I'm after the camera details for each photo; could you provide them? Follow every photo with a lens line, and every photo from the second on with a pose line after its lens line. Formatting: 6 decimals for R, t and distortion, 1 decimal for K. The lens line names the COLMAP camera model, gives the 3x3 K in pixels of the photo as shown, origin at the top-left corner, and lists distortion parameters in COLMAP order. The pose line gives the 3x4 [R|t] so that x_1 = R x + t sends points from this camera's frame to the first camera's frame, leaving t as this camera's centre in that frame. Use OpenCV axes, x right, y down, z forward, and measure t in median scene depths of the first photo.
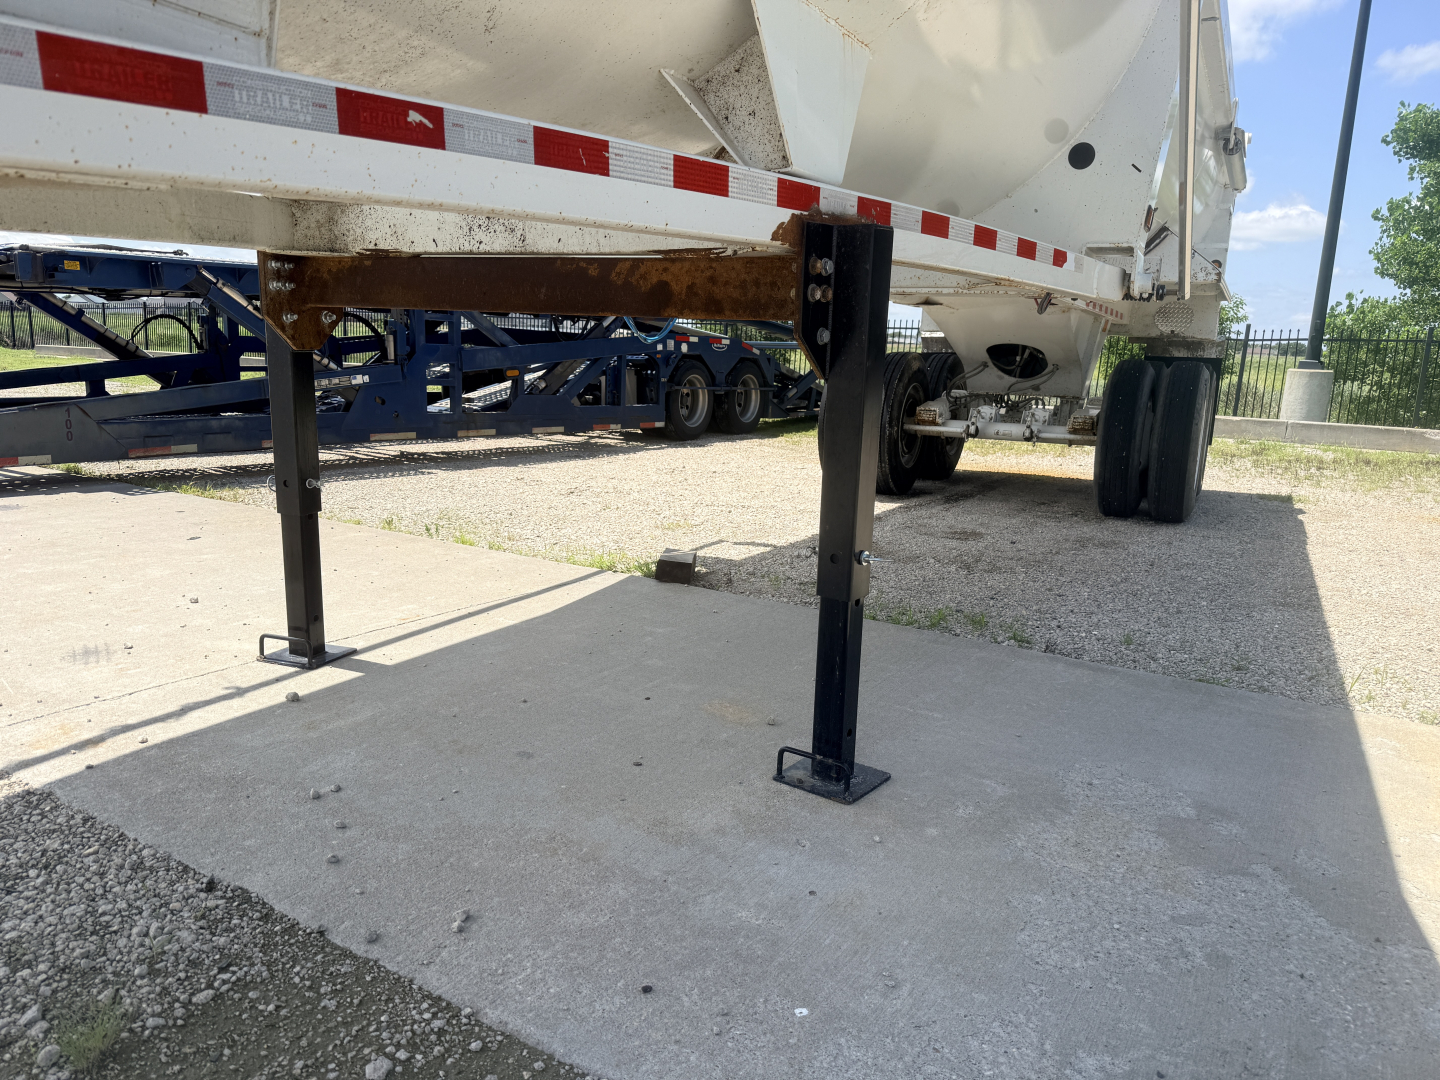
lens RADIAL K [[988.1, 0, 716.2], [0, 988.1, 569.4], [0, 0, 1]] dist [0.075510, -0.115318]
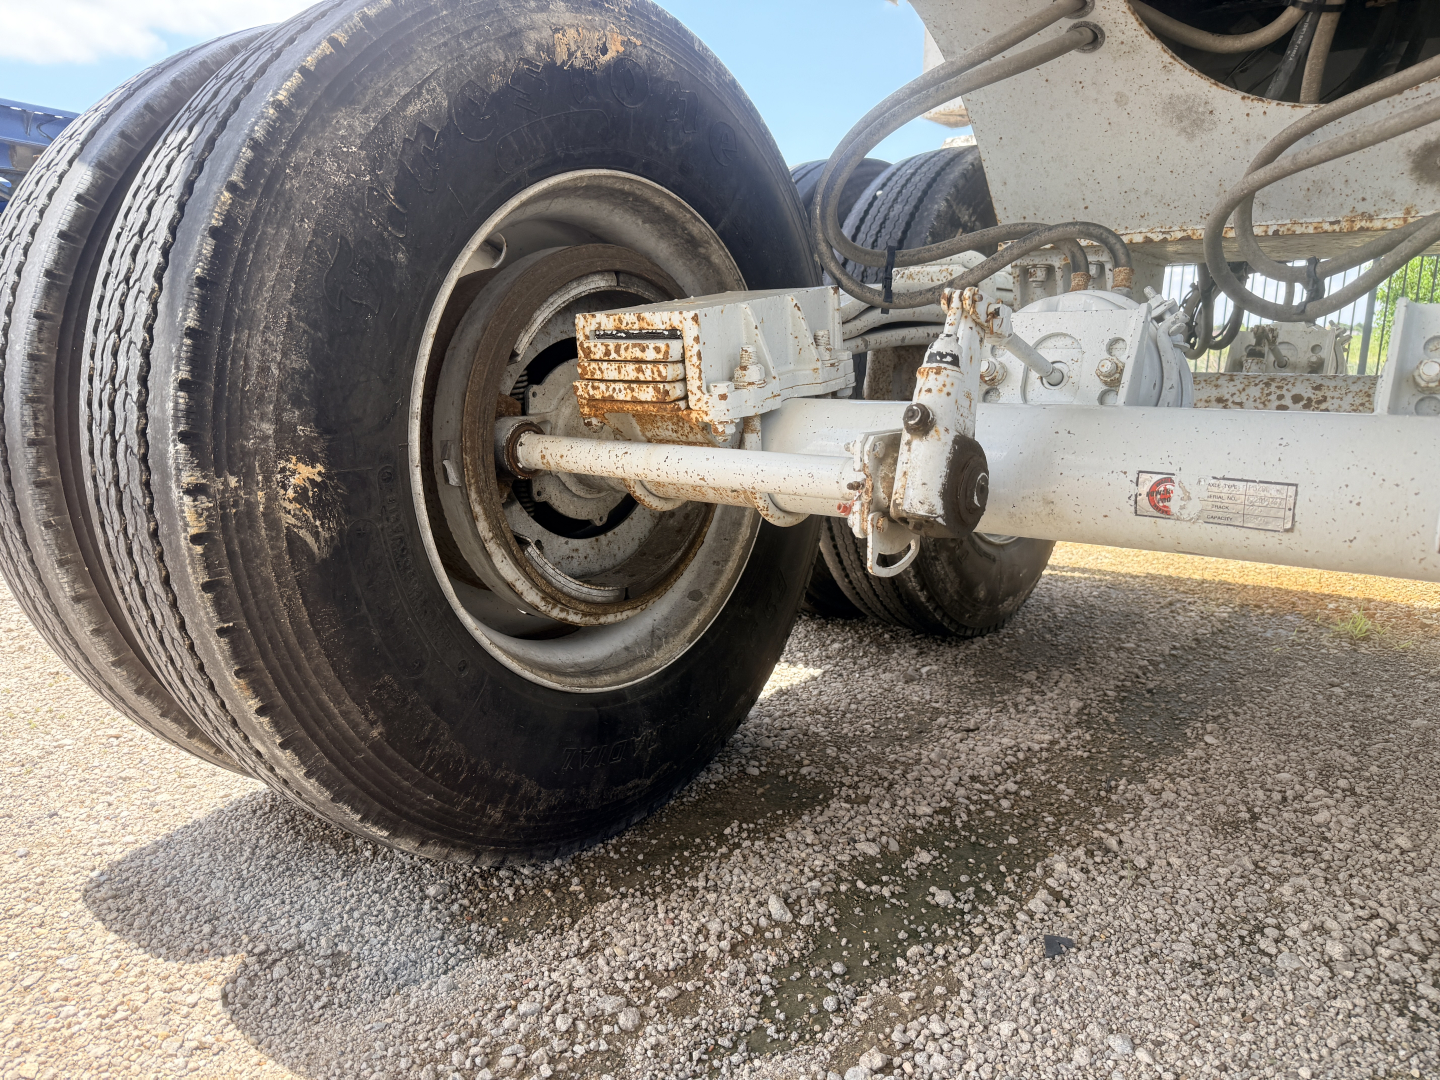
lens RADIAL K [[988.1, 0, 716.2], [0, 988.1, 569.4], [0, 0, 1]] dist [0.075510, -0.115318]
pose [[0.982782, -0.002421, -0.184755, 0.217945], [0.000953, 0.999967, -0.008034, -0.109737], [0.184769, 0.007720, 0.982752, 0.752961]]
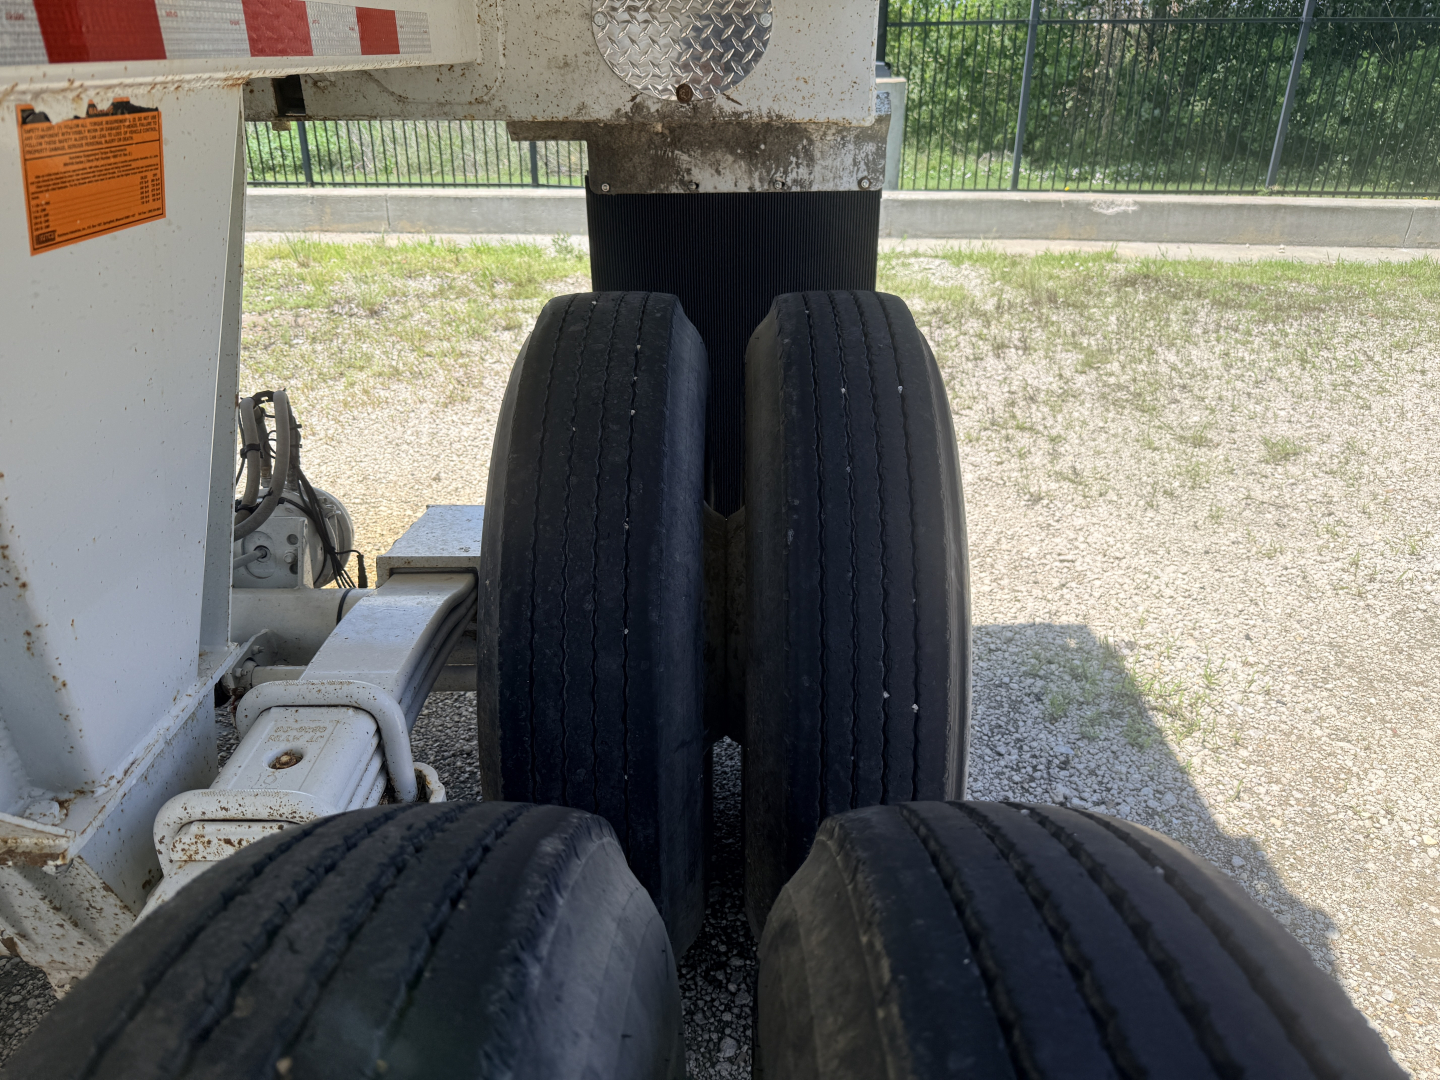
lens RADIAL K [[1008.9, 0, 720.0], [0, 1008.9, 540.0], [0, 0, 1]] dist [-0.062587, -0.004293]
pose [[0.886241, -0.244668, 0.393337, 0.350869], [0.136460, 0.949345, 0.283059, -0.202269], [-0.442668, -0.197184, 0.874736, 0.779072]]
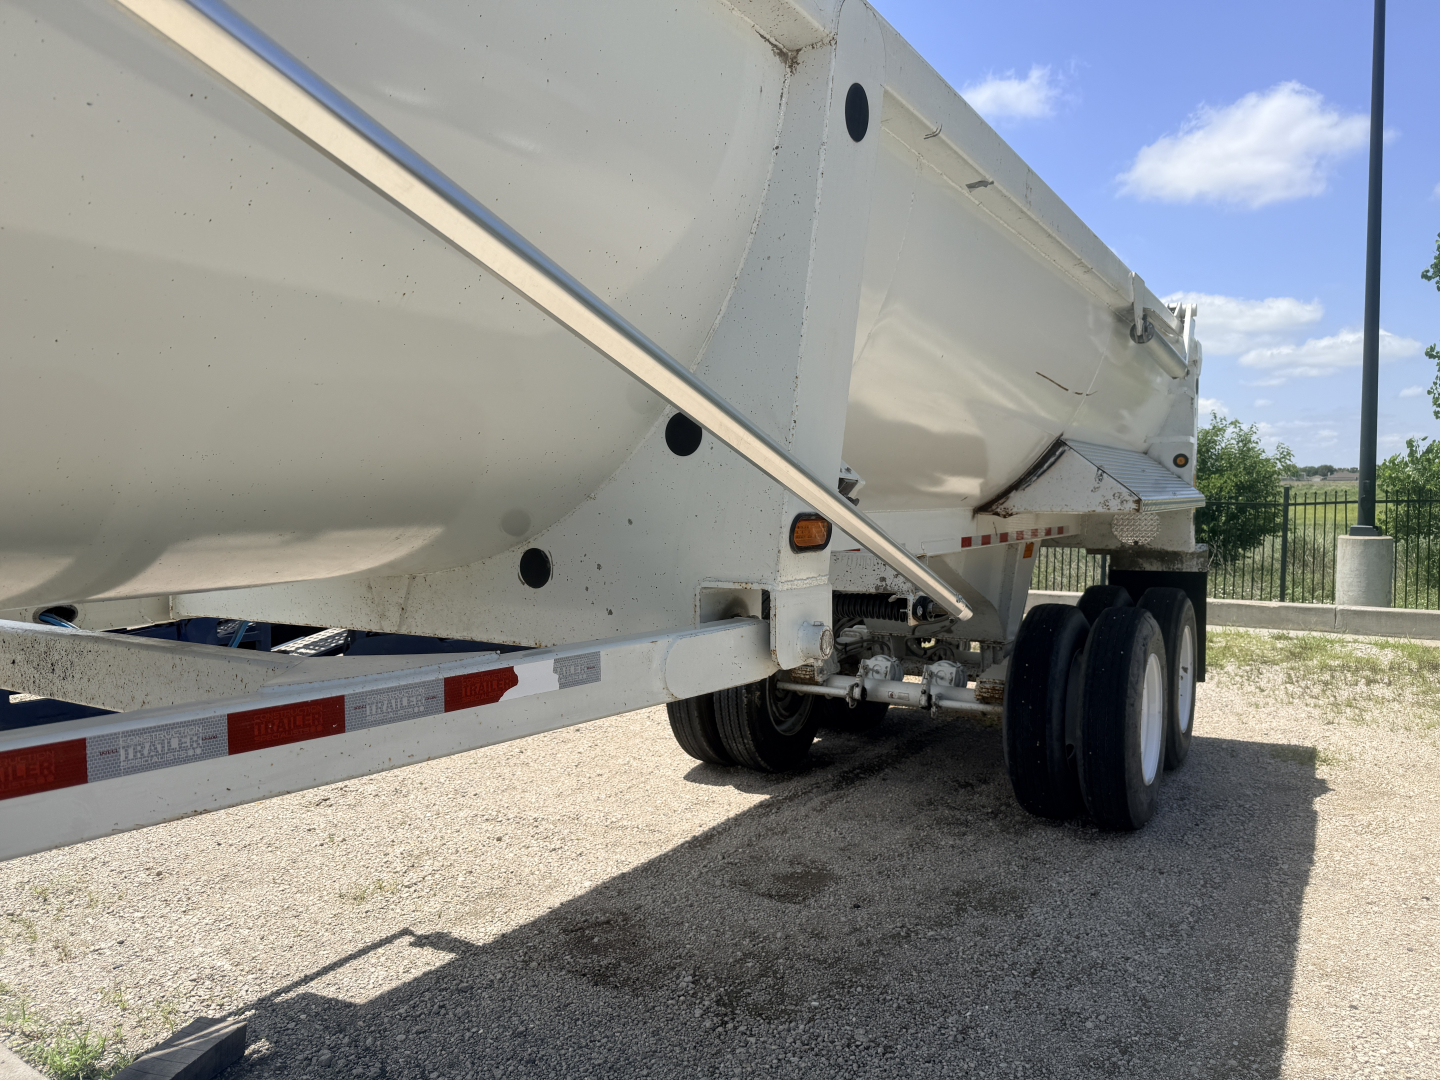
lens RADIAL K [[988.1, 0, 716.2], [0, 988.1, 569.4], [0, 0, 1]] dist [0.075510, -0.115318]
pose [[0.996357, -0.037851, -0.076419, 0.180264], [0.026342, 0.988881, -0.146361, -0.107188], [0.081109, 0.143814, 0.986275, 0.191862]]
